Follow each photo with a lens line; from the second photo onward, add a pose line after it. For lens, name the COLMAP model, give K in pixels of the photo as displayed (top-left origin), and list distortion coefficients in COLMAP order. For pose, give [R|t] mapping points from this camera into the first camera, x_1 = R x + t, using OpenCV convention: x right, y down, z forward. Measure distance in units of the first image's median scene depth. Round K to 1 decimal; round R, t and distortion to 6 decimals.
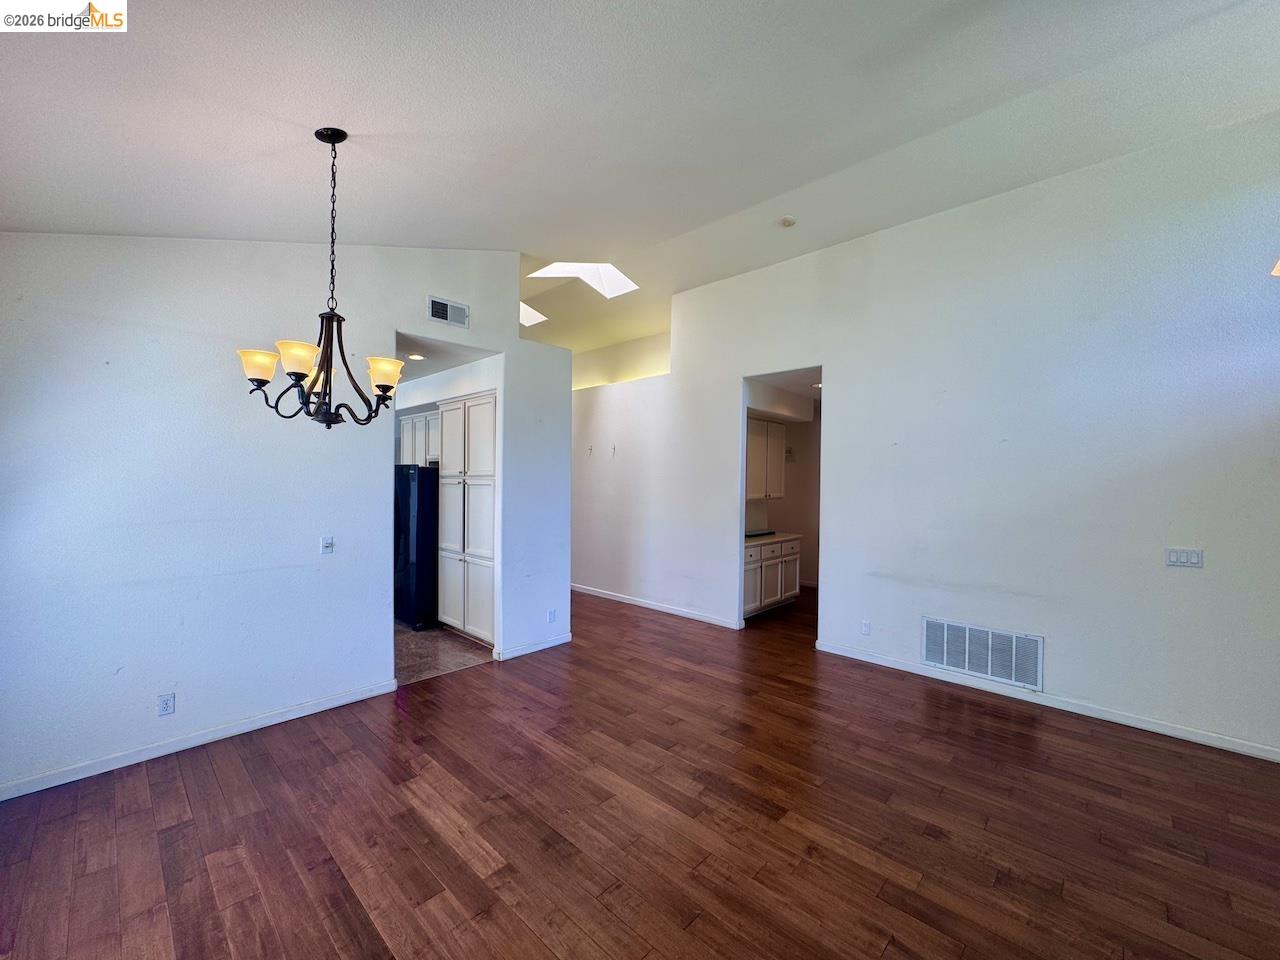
lens RADIAL K [[512.5, 0, 640.0], [0, 512.5, 480.0], [0, 0, 1]] dist [-0.002935, -0.000088]
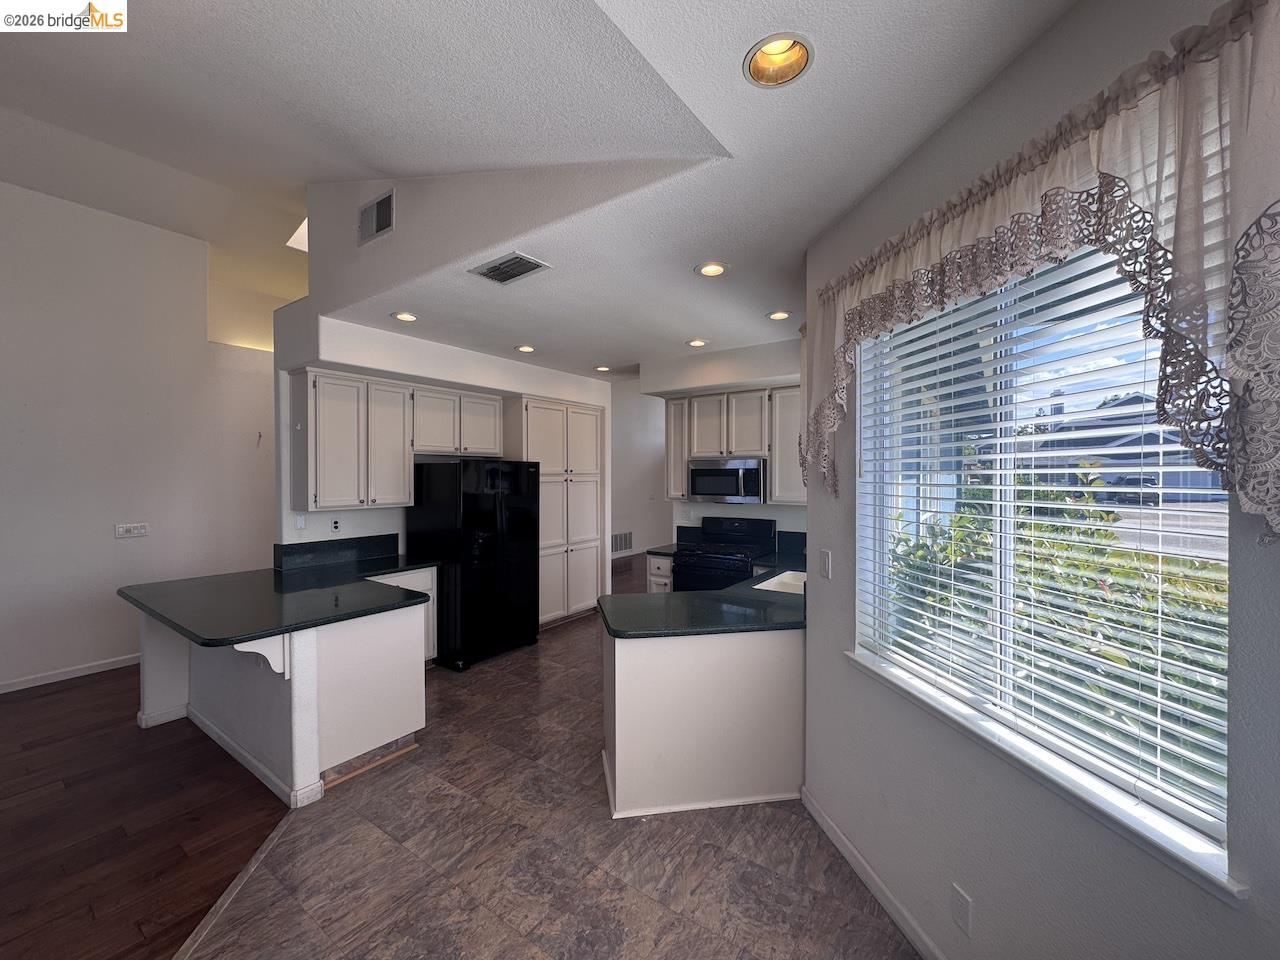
lens RADIAL K [[512.5, 0, 640.0], [0, 512.5, 480.0], [0, 0, 1]] dist [-0.002935, -0.000088]
pose [[-0.144598, -0.015673, 0.989366, -1.625815], [0.001145, 0.999871, 0.016007, -0.012550], [-0.989490, 0.003448, -0.144561, 1.125414]]
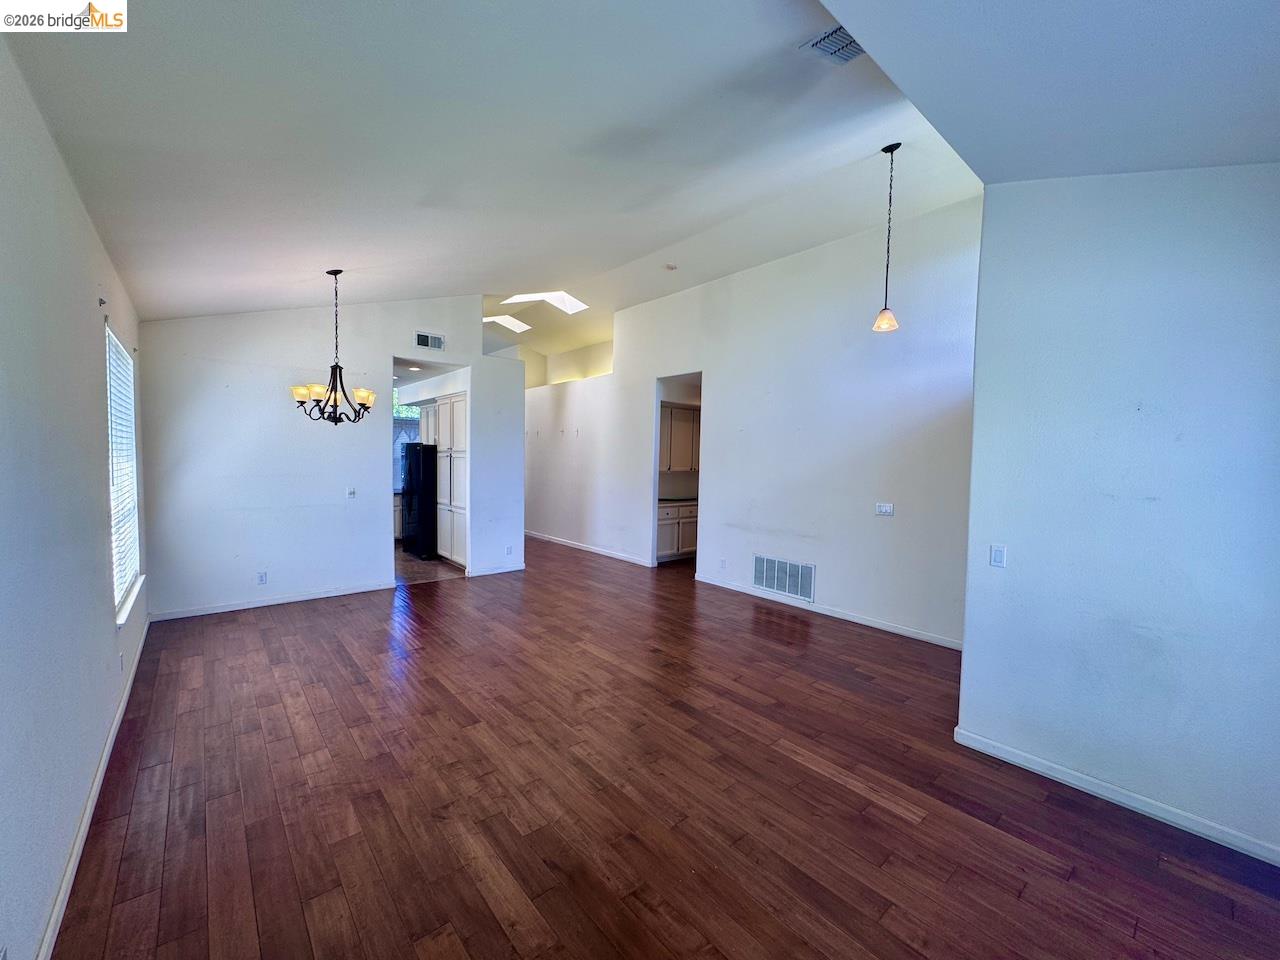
lens RADIAL K [[512.5, 0, 640.0], [0, 512.5, 480.0], [0, 0, 1]] dist [-0.002935, -0.000088]
pose [[0.994614, 0.013876, -0.102713, 0.363601], [-0.009396, 0.998988, 0.043975, 0.004985], [0.103220, -0.042774, 0.993738, -0.402031]]
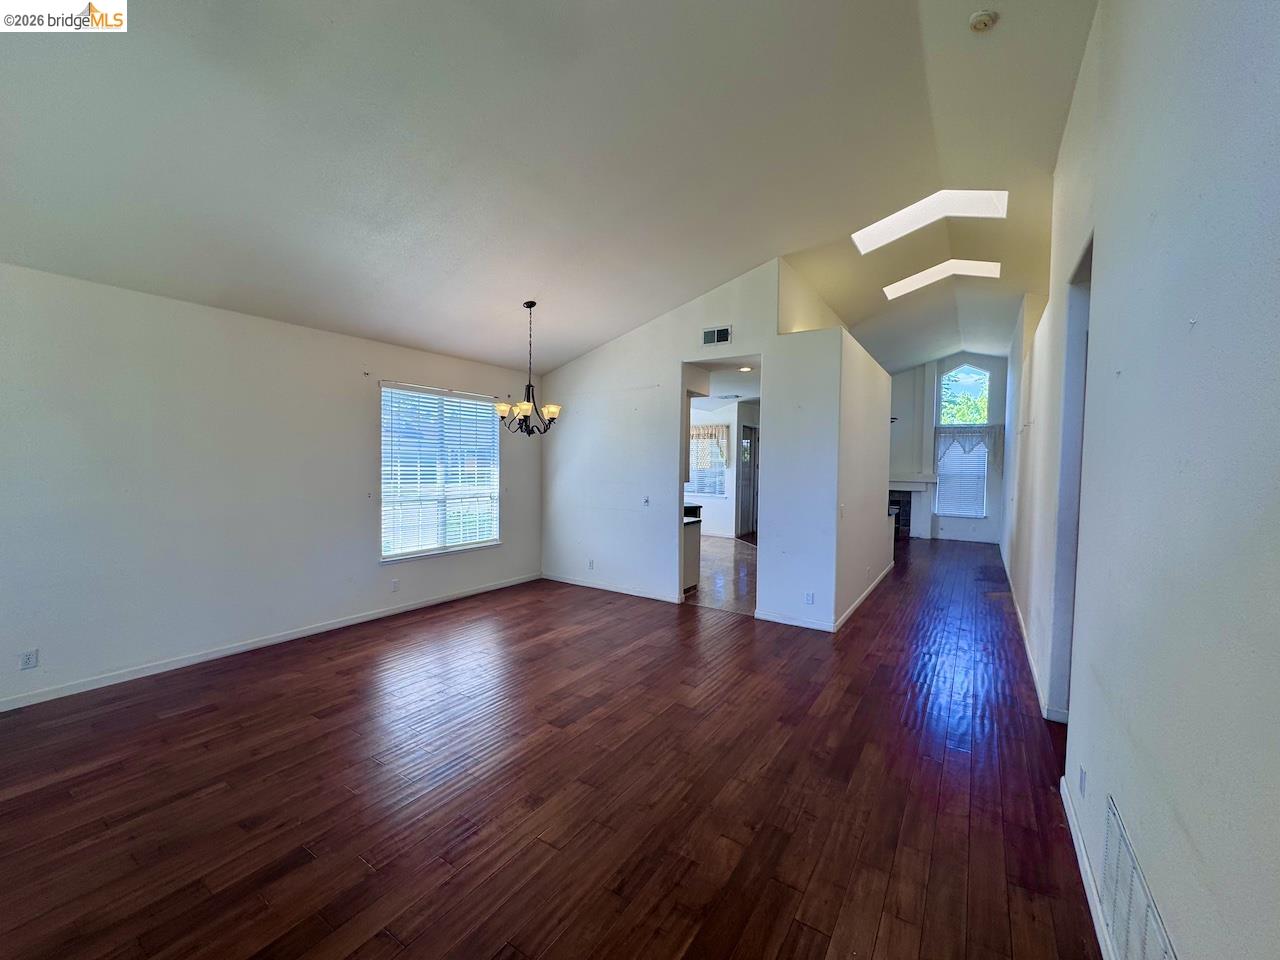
lens RADIAL K [[512.5, 0, 640.0], [0, 512.5, 480.0], [0, 0, 1]] dist [-0.002935, -0.000088]
pose [[0.176811, 0.025429, -0.983916, 0.828017], [-0.016005, 0.999608, 0.022958, 0.014707], [0.984115, 0.011689, 0.177149, 0.529960]]
